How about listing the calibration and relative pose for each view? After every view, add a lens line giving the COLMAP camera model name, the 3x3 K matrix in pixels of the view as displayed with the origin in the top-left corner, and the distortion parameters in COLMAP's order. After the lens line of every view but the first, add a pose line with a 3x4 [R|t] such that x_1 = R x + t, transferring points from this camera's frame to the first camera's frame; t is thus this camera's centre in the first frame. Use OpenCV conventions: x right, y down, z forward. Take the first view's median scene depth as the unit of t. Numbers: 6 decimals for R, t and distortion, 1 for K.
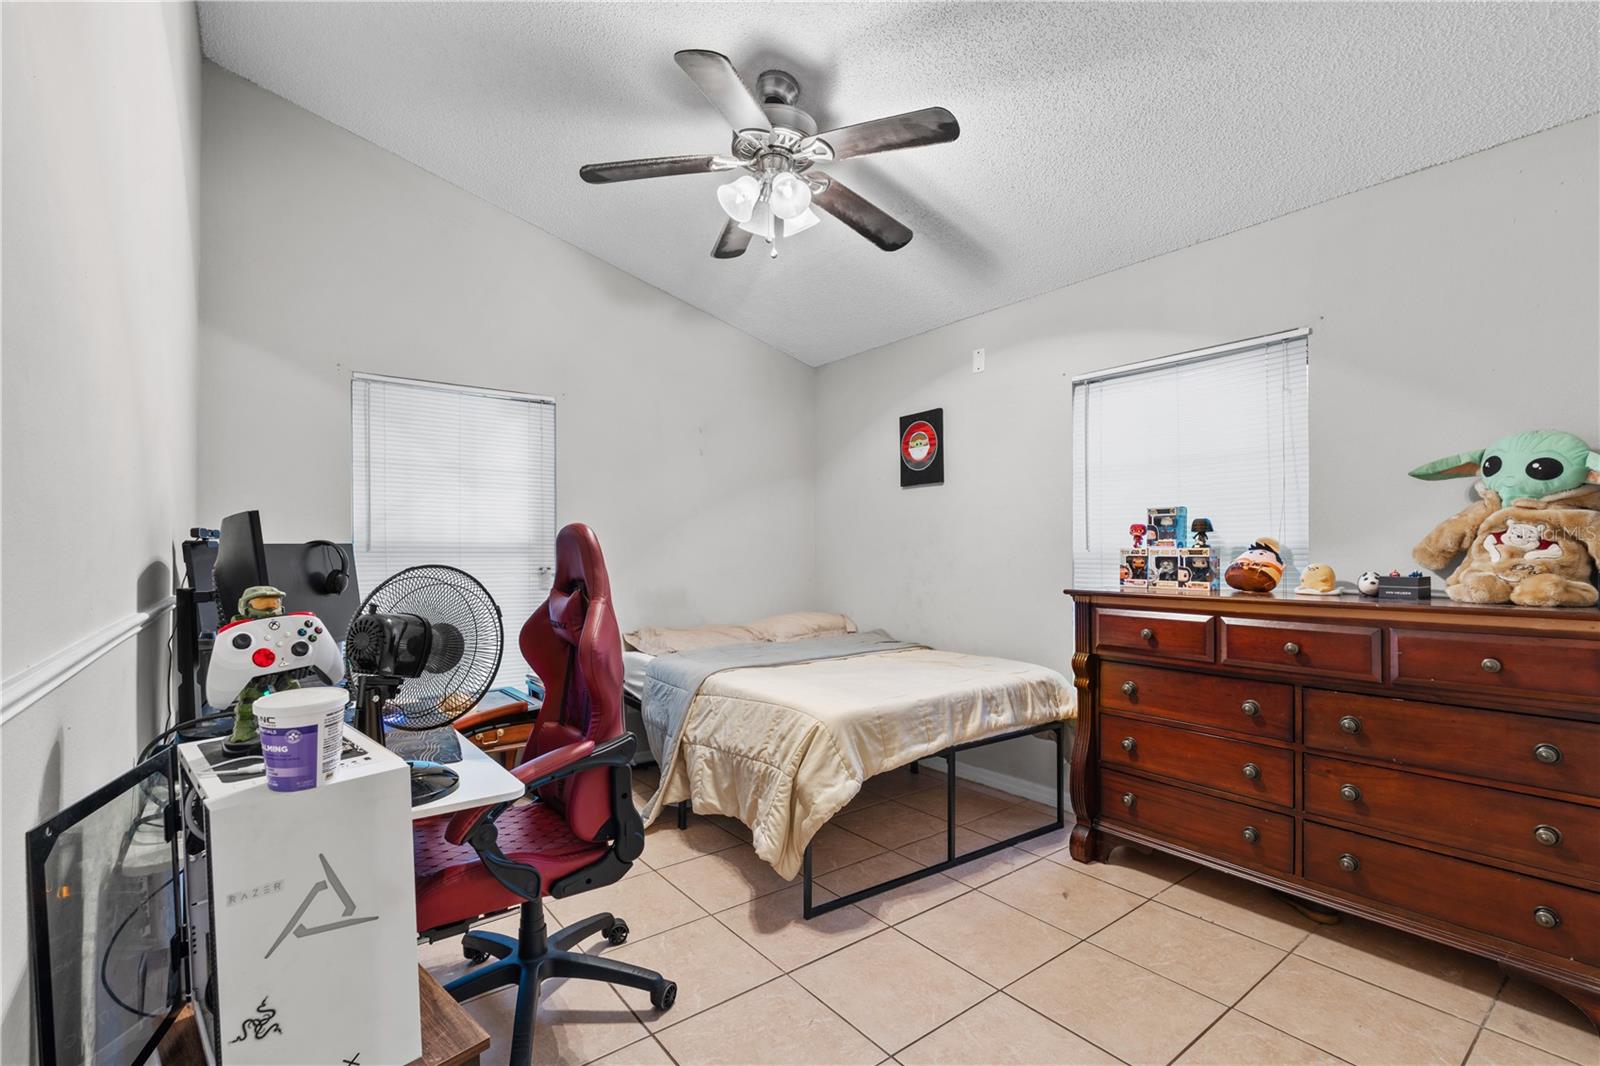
lens RADIAL K [[704.9, 0, 801.3], [0, 704.9, 551.8], [0, 0, 1]] dist [-0.000668, -0.000096]
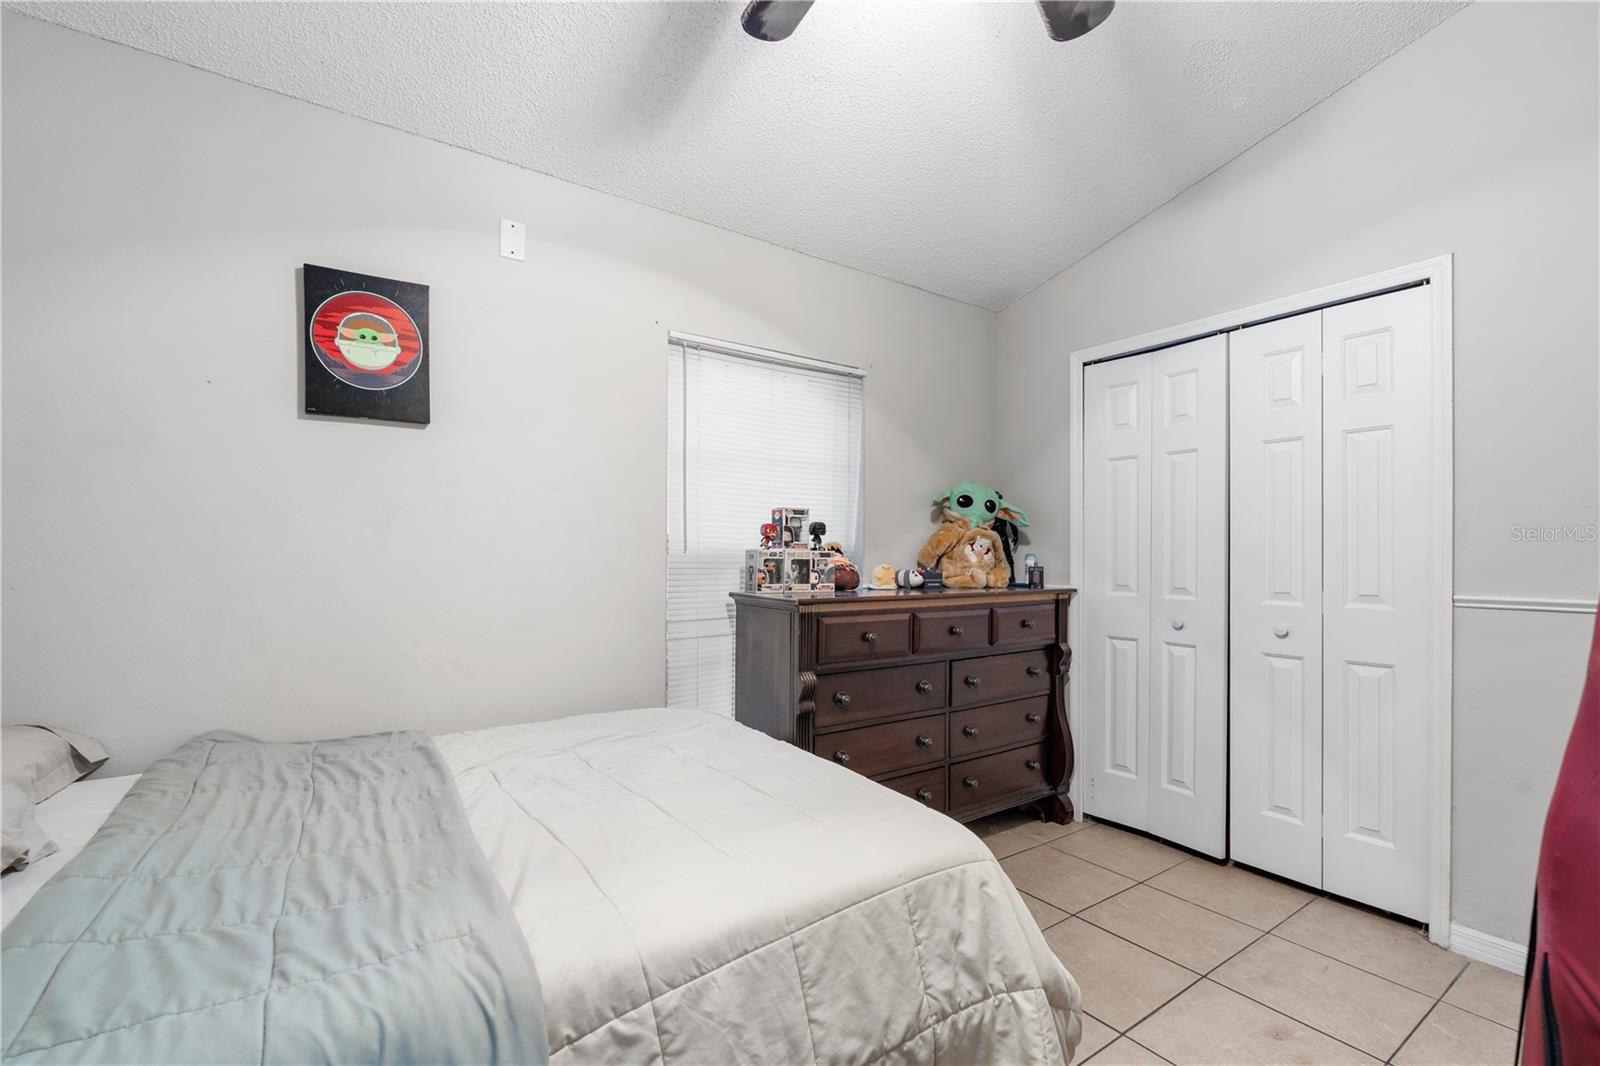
lens RADIAL K [[704.9, 0, 801.3], [0, 704.9, 551.8], [0, 0, 1]] dist [-0.000668, -0.000096]
pose [[0.046314, 0.001287, 0.998926, -0.459531], [-0.007505, 0.999971, -0.000940, -0.002635], [-0.998899, -0.007453, 0.046322, 0.957343]]
